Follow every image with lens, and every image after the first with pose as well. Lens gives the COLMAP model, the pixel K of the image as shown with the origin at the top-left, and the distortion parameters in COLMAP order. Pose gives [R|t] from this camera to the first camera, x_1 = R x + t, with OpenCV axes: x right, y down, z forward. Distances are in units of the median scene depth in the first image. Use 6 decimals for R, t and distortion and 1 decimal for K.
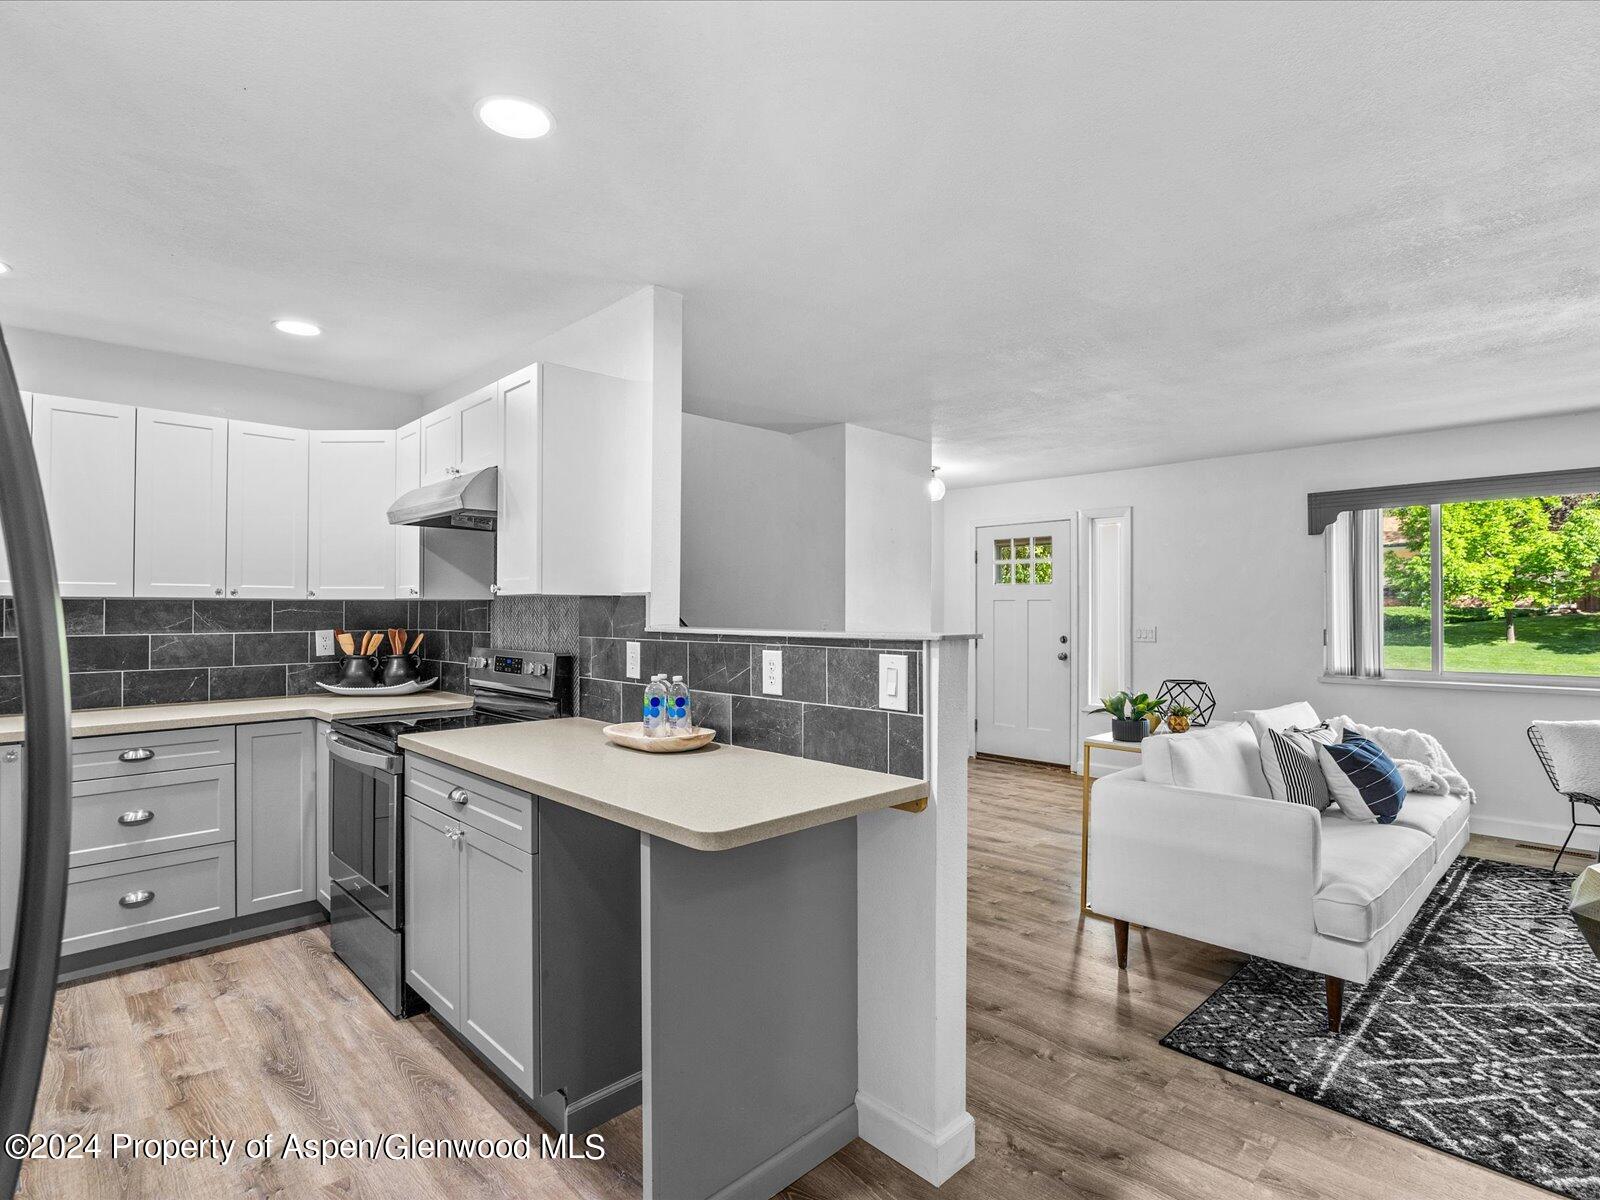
lens RADIAL K [[823.4, 0, 807.0], [0, 823.4, 604.7], [0, 0, 1]] dist [-0.004671, -0.000315]
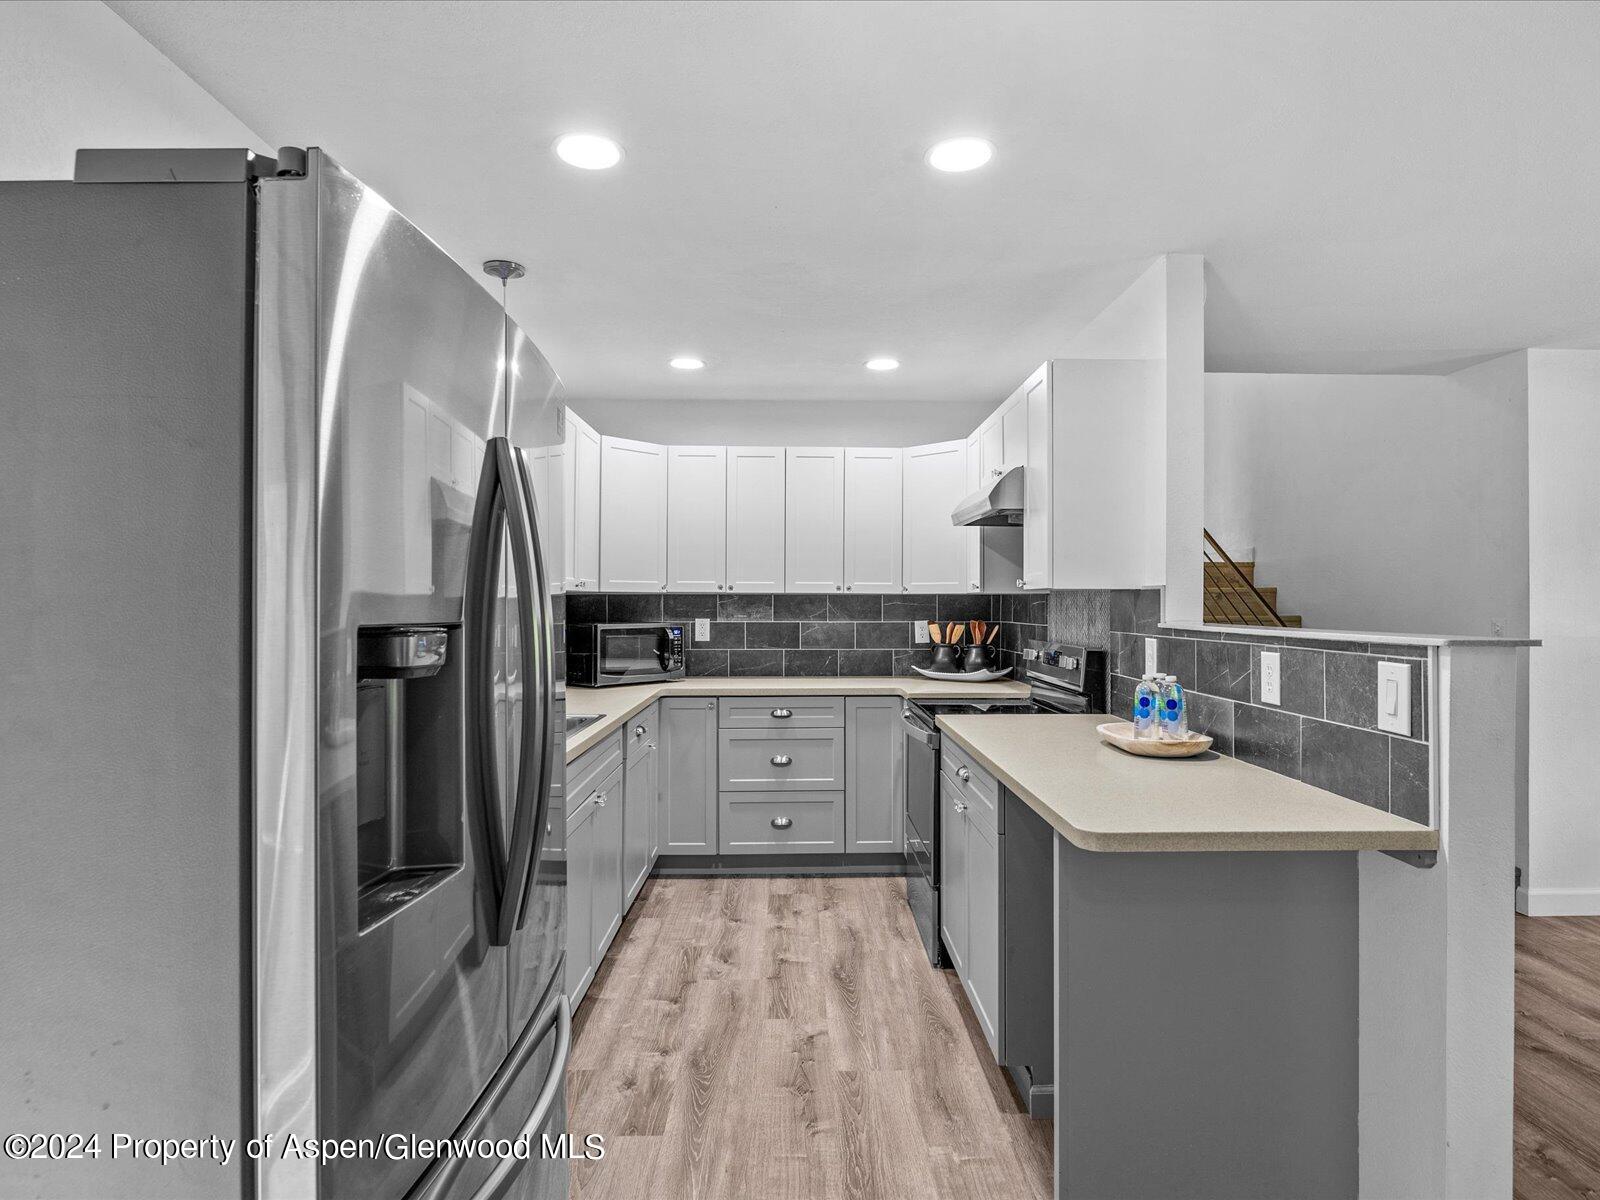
lens RADIAL K [[868.0, 0, 800.0], [0, 868.0, 600.0], [0, 0, 1]] dist [-0.002317, -0.000327]
pose [[0.732933, 0.001152, -0.680300, 0.166623], [0.000487, 0.999997, 0.002218, -0.000767], [0.680301, -0.001957, 0.732930, 0.004076]]
